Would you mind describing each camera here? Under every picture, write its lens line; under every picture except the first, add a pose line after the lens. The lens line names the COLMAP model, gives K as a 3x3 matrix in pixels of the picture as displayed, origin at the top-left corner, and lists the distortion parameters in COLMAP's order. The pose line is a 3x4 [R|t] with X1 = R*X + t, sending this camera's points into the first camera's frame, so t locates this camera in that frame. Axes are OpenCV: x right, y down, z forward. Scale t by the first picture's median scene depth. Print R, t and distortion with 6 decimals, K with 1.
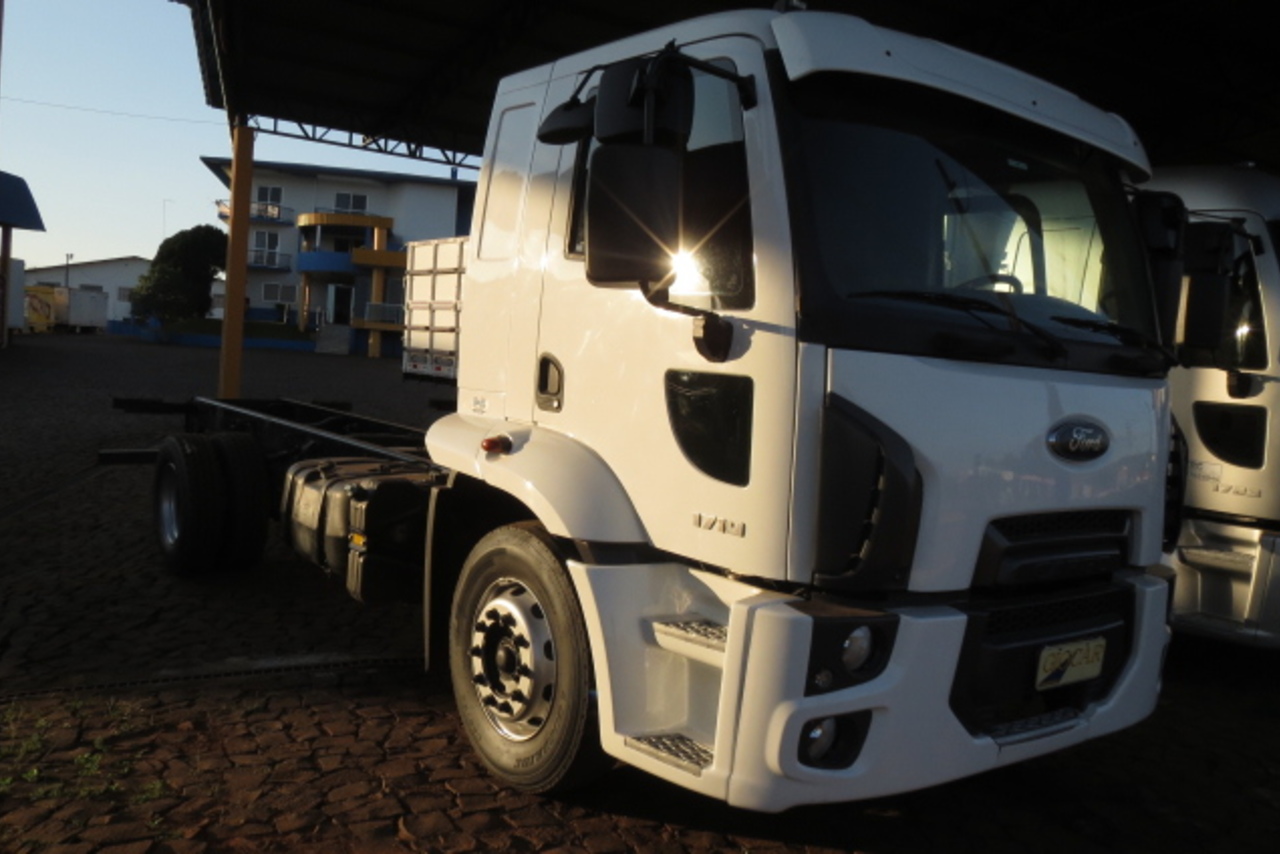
lens RADIAL K [[1101.6, 0, 634.1], [0, 1101.6, 432.3], [0, 0, 1]] dist [-0.021413, 0.004532]
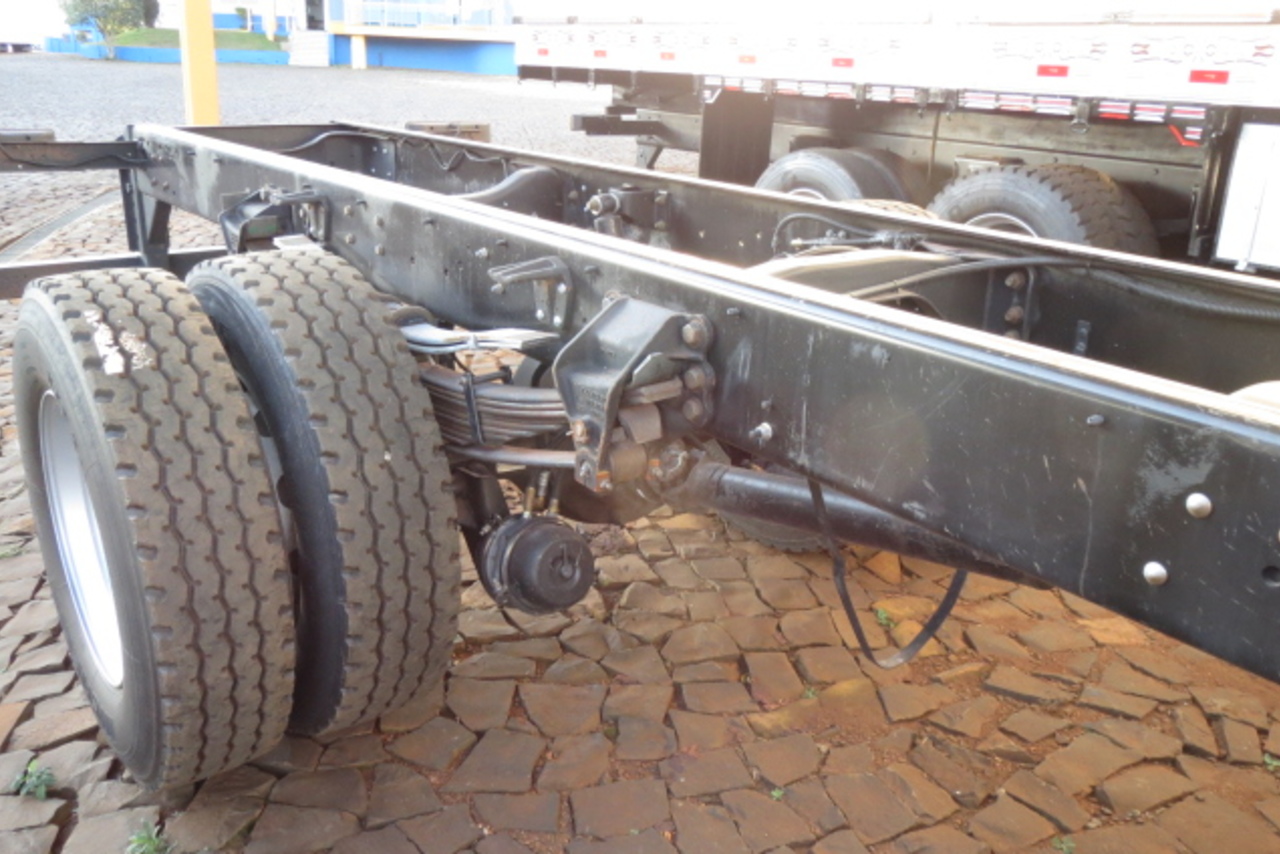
lens RADIAL K [[1101.6, 0, 634.1], [0, 1101.6, 432.3], [0, 0, 1]] dist [-0.021413, 0.004532]
pose [[0.999371, -0.034768, 0.007002, -0.917687], [0.031878, 0.967115, 0.252334, -0.074739], [-0.015545, -0.251953, 0.967615, 2.373579]]
